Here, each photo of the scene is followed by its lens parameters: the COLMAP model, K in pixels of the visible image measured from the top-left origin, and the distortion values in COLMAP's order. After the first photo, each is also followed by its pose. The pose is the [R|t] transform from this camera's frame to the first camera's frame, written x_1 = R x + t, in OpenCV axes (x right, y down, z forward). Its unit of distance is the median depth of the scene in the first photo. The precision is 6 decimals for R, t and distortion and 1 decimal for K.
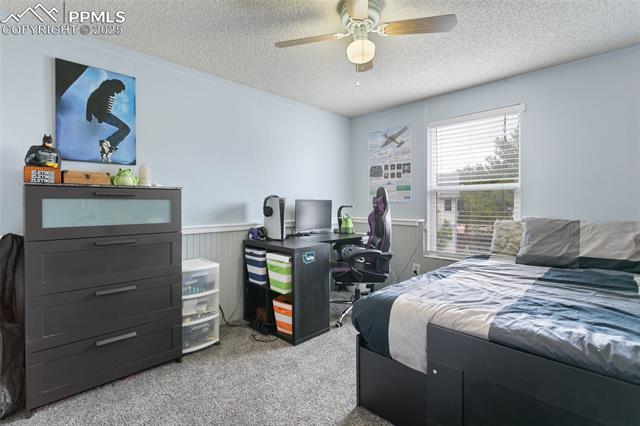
lens RADIAL K [[303.9, 0, 319.7], [0, 303.9, 206.8], [0, 0, 1]] dist [-0.005810, -0.000995]
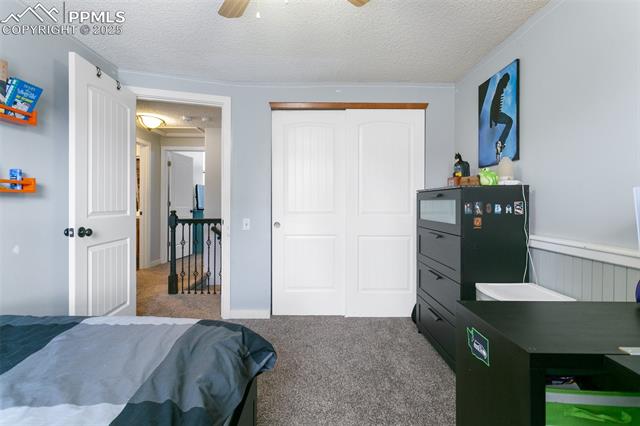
lens RADIAL K [[303.9, 0, 318.2], [0, 303.9, 209.8], [0, 0, 1]] dist [-0.005810, -0.000995]
pose [[-0.681828, 0.016690, -0.731322, 0.447344], [-0.002446, 0.999682, 0.025095, -0.013904], [0.731508, 0.018899, -0.681571, 1.249340]]
